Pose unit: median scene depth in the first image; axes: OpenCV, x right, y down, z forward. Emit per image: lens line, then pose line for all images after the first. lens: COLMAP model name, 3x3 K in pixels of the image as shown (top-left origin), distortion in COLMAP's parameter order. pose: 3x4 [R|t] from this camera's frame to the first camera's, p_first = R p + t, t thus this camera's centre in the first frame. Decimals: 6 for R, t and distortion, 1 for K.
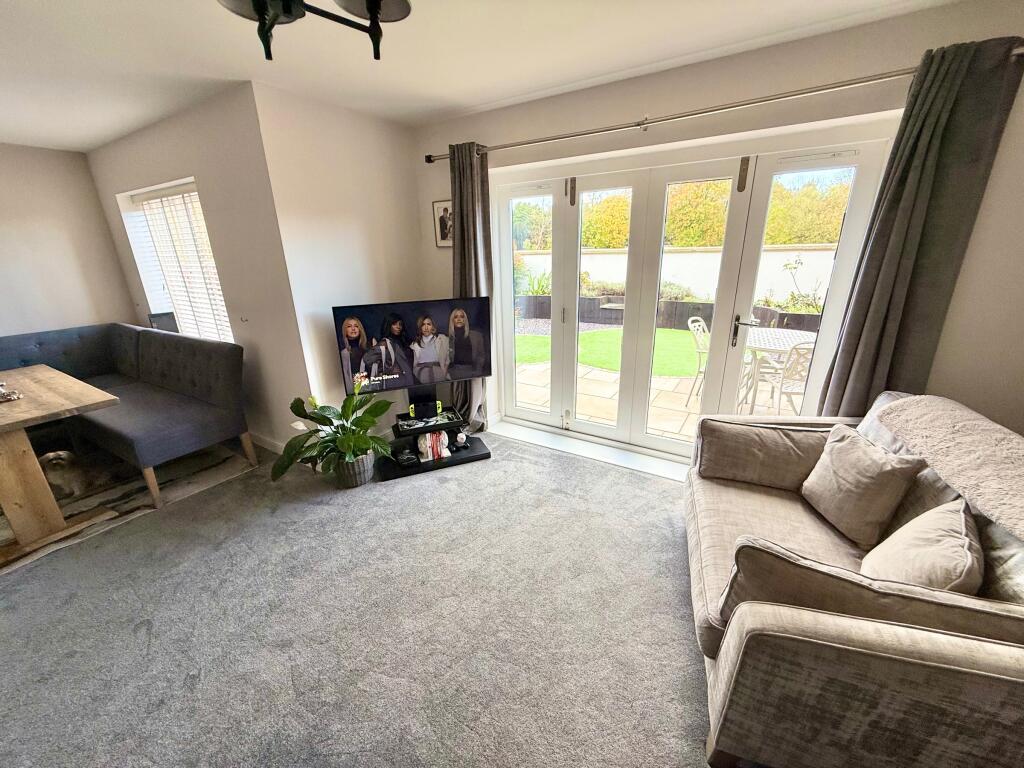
lens RADIAL K [[408.1, 0, 509.2], [0, 408.1, 381.6], [0, 0, 1]] dist [-0.000014, 0.000860]
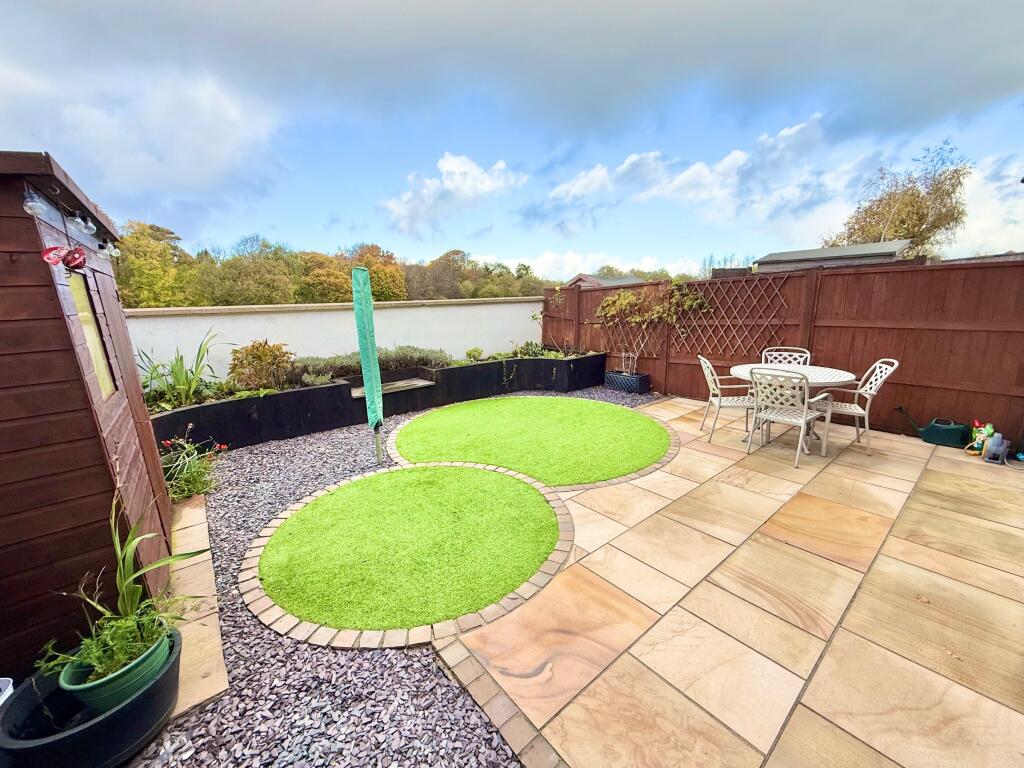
lens RADIAL K [[408.1, 0, 510.2], [0, 408.1, 380.7], [0, 0, 1]] dist [-0.000014, 0.000860]
pose [[0.320014, -0.173991, 0.931299, -0.054309], [0.314417, 0.946785, 0.068844, -0.037539], [-0.893718, 0.270786, 0.357691, 0.124158]]
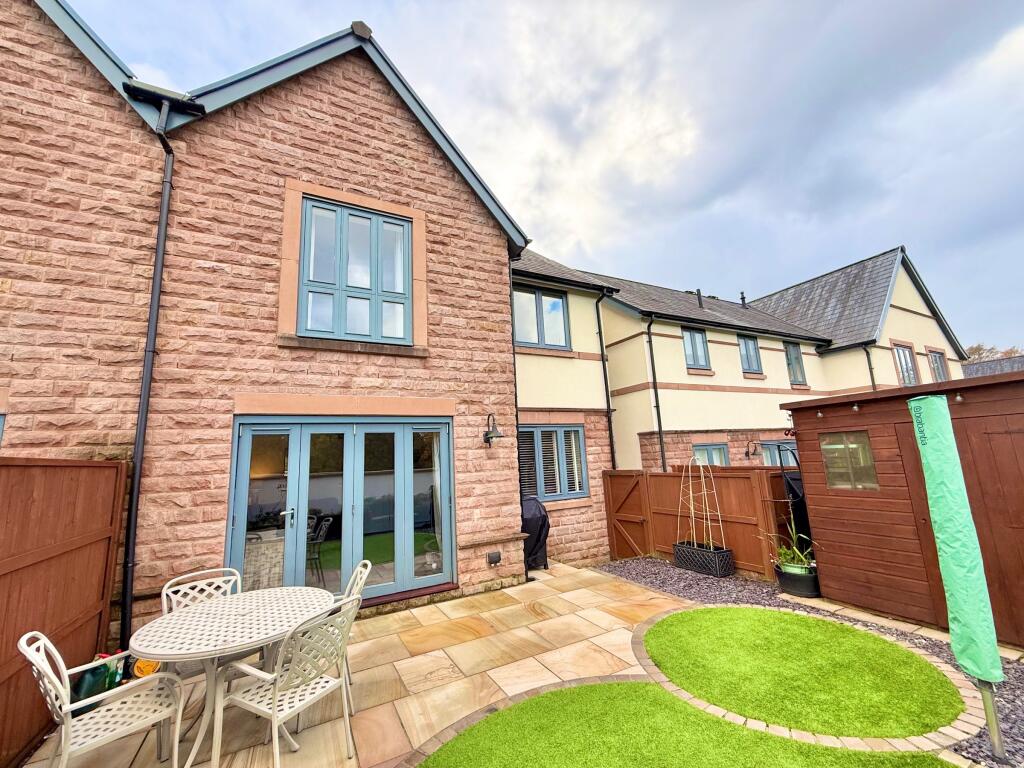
lens RADIAL K [[408.1, 0, 508.7], [0, 408.1, 388.9], [0, 0, 1]] dist [-0.000014, 0.000860]
pose [[-0.499706, -0.097694, -0.860668, 0.101345], [-0.212053, 0.977182, 0.012200, -0.053990], [0.839838, 0.188603, -0.509020, 0.157887]]
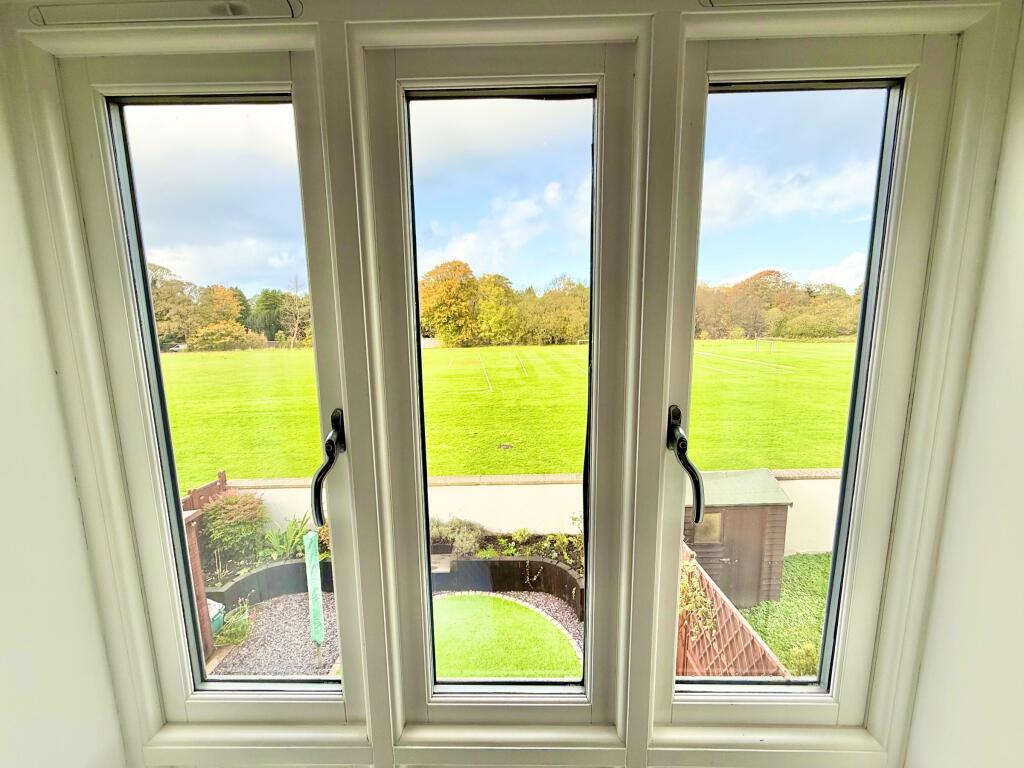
lens RADIAL K [[408.1, 0, 509.5], [0, 408.1, 383.0], [0, 0, 1]] dist [-0.000014, 0.000860]
pose [[0.854438, -0.065369, 0.515425, 0.013138], [0.158289, 0.977644, -0.138412, -0.082929], [-0.494854, 0.199850, 0.845683, 0.033717]]
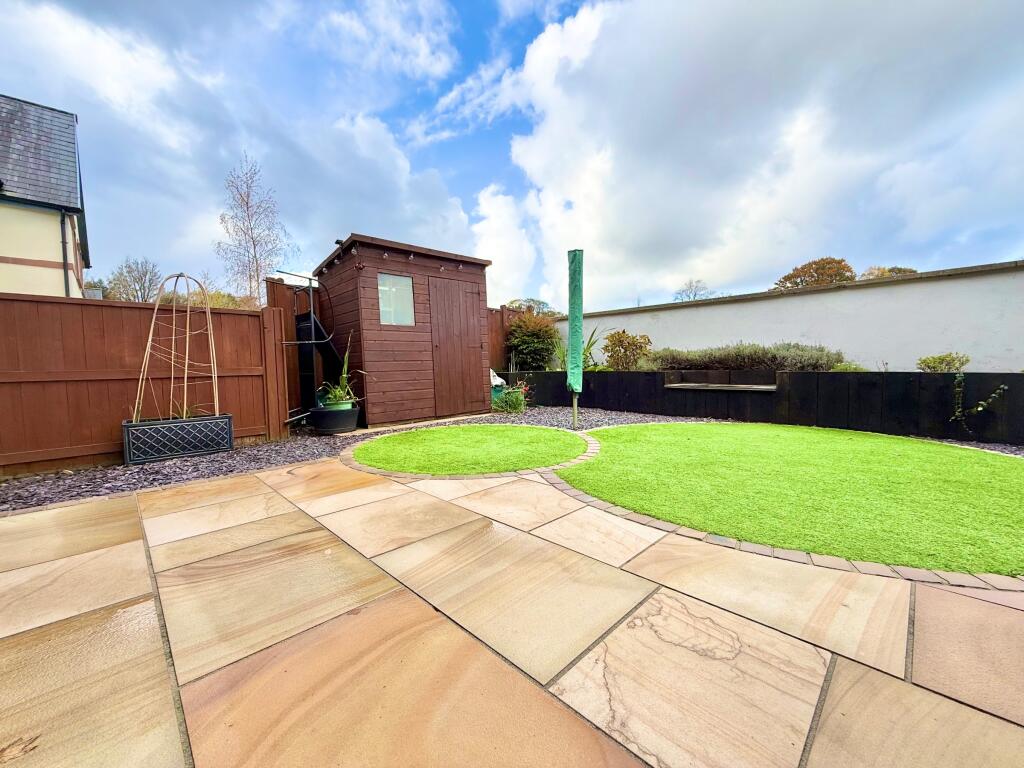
lens RADIAL K [[408.1, 0, 509.7], [0, 408.1, 381.5], [0, 0, 1]] dist [-0.000014, 0.000860]
pose [[0.972635, 0.013418, -0.231949, 0.030655], [-0.073989, 0.964244, -0.254480, -0.005366], [0.220241, 0.264678, 0.938850, 0.086714]]
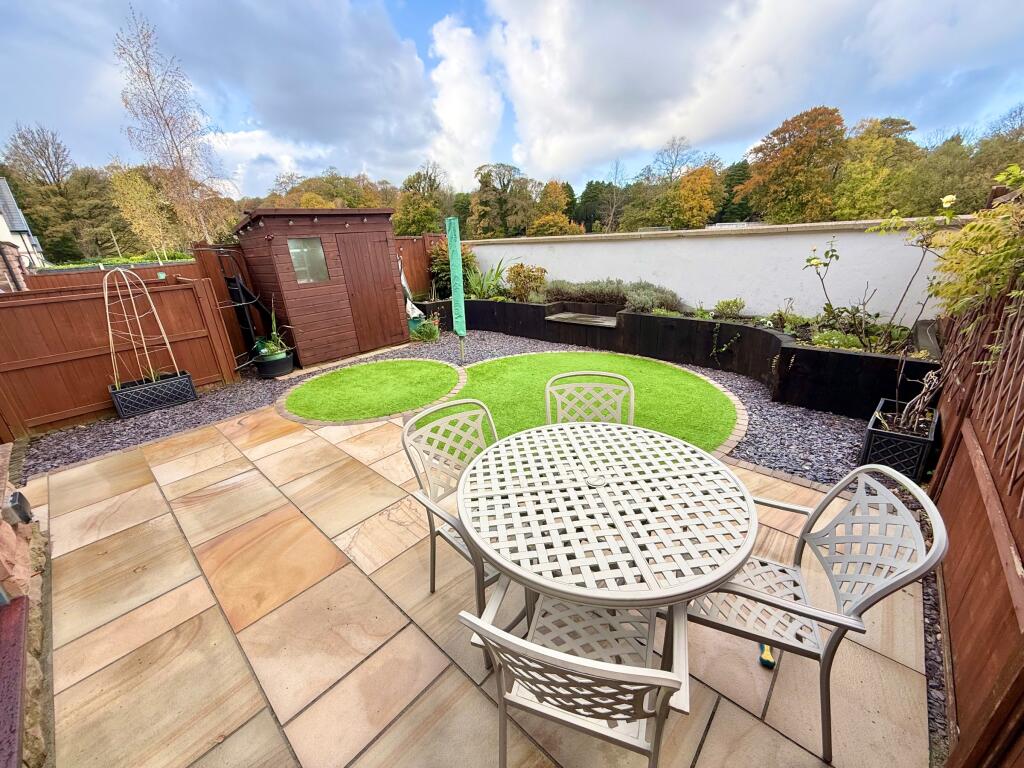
lens RADIAL K [[408.1, 0, 509.2], [0, 408.1, 382.7], [0, 0, 1]] dist [-0.000014, 0.000860]
pose [[0.983736, 0.034032, -0.176366, 0.062415], [-0.027116, 0.998771, 0.041476, -0.020966], [0.177561, -0.036019, 0.983450, 0.059493]]
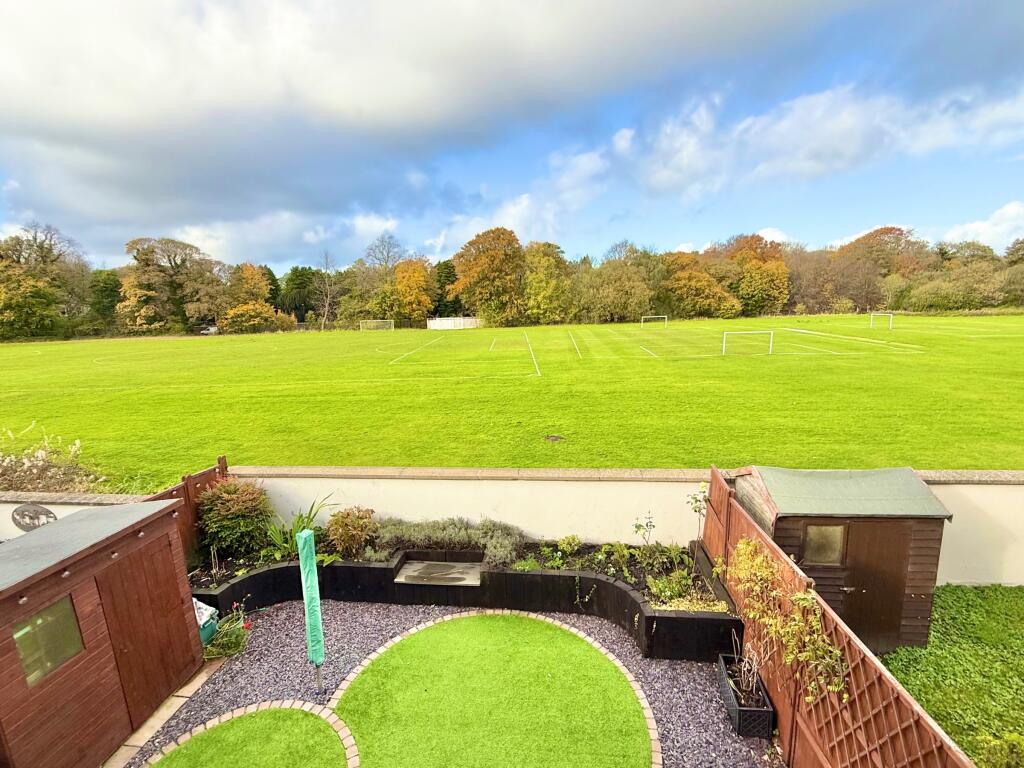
lens RADIAL K [[463.1, 0, 508.9], [0, 463.1, 383.8], [0, 0, 1]] dist [-0.001242, 0.001528]
pose [[0.906753, -0.078588, 0.414274, 0.023511], [0.141764, 0.982105, -0.123984, -0.079516], [-0.397117, 0.171152, 0.901668, 0.048478]]
